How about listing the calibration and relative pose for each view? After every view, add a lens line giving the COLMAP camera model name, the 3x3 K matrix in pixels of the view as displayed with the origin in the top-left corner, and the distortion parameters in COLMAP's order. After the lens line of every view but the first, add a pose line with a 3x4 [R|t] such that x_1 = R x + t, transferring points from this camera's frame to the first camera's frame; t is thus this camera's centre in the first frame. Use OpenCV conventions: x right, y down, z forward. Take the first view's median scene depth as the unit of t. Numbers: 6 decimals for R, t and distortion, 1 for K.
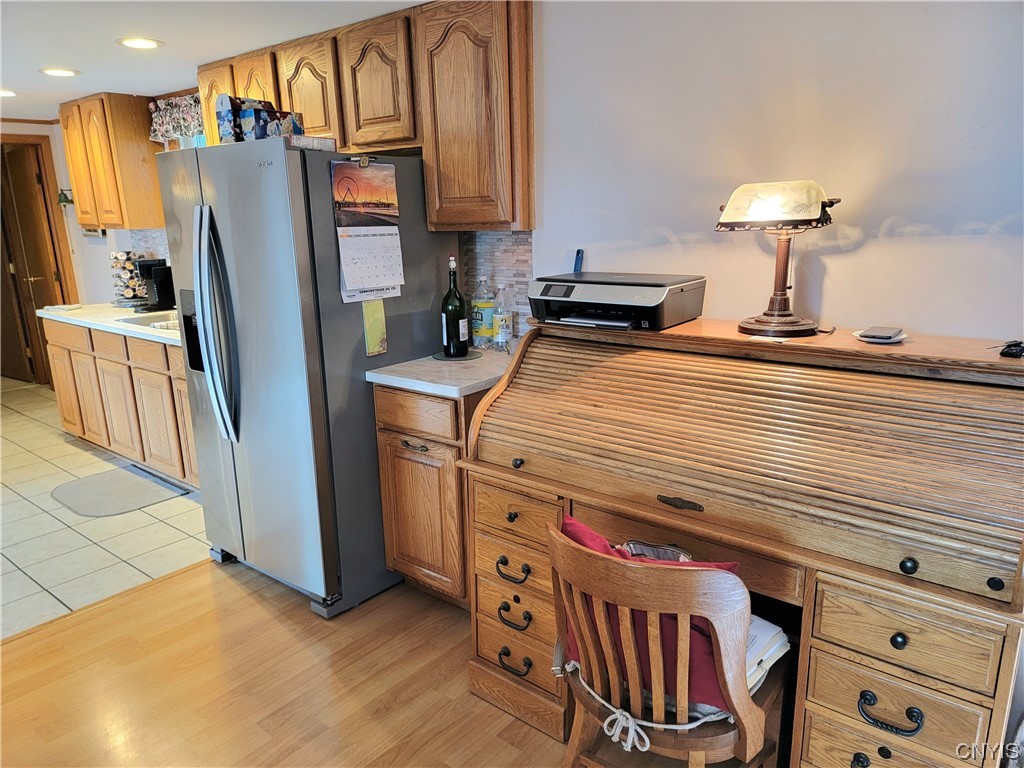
lens RADIAL K [[723.7, 0, 517.9], [0, 723.7, 392.2], [0, 0, 1]] dist [0.092233, -0.086263]
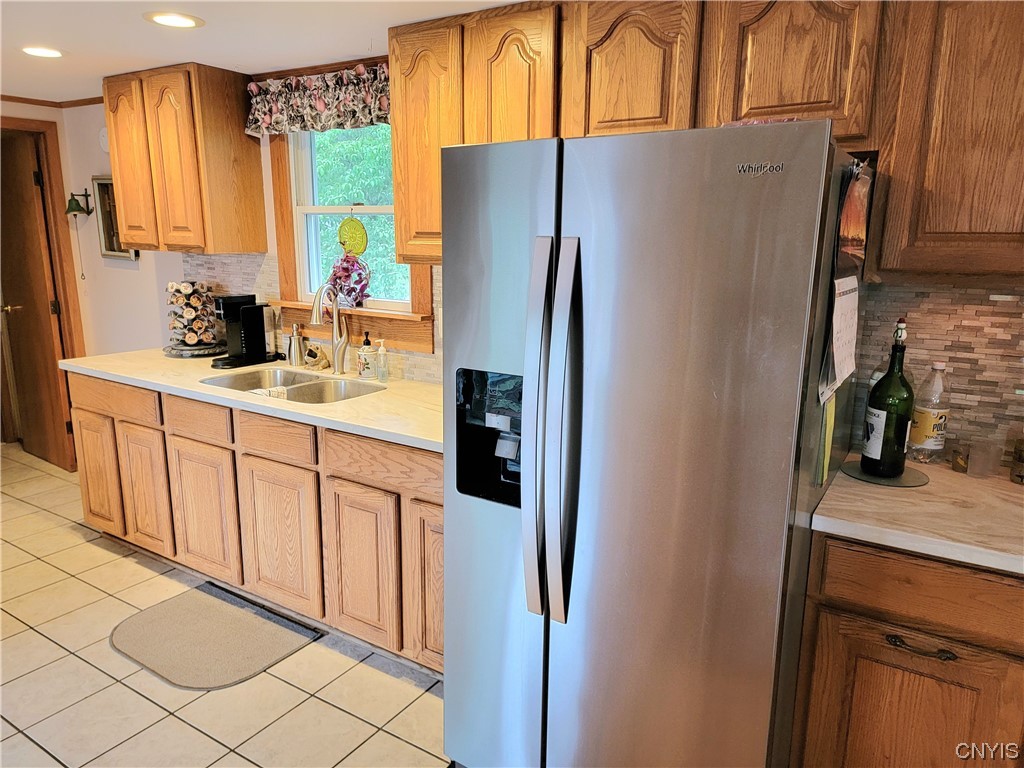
lens RADIAL K [[707.8, 0, 525.6], [0, 707.8, 388.9], [0, 0, 1]] dist [0.084456, -0.098131]
pose [[0.990391, 0.010264, 0.137911, -0.316088], [-0.005665, 0.999416, -0.033701, -0.065922], [-0.138176, 0.032596, 0.989871, 0.265180]]
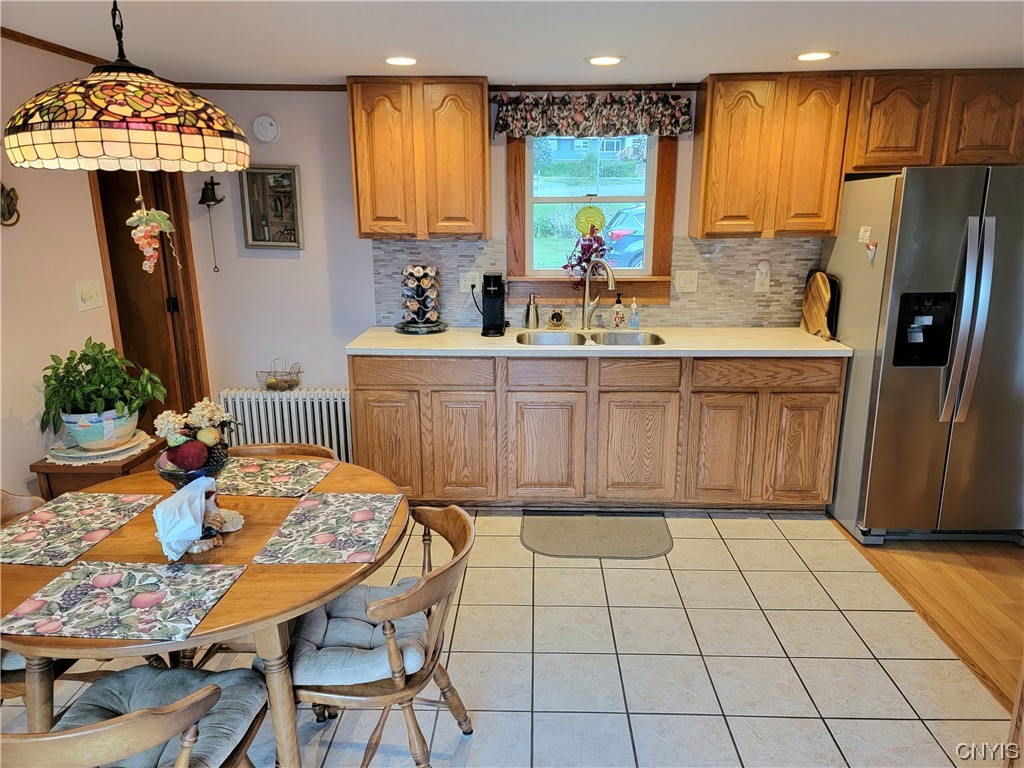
lens RADIAL K [[698.5, 0, 526.8], [0, 698.5, 381.8], [0, 0, 1]] dist [0.081535, -0.077379]
pose [[0.780589, -0.130859, 0.611193, -1.000564], [0.136673, 0.989910, 0.037392, -0.080978], [-0.609919, 0.054346, 0.790598, 0.338200]]
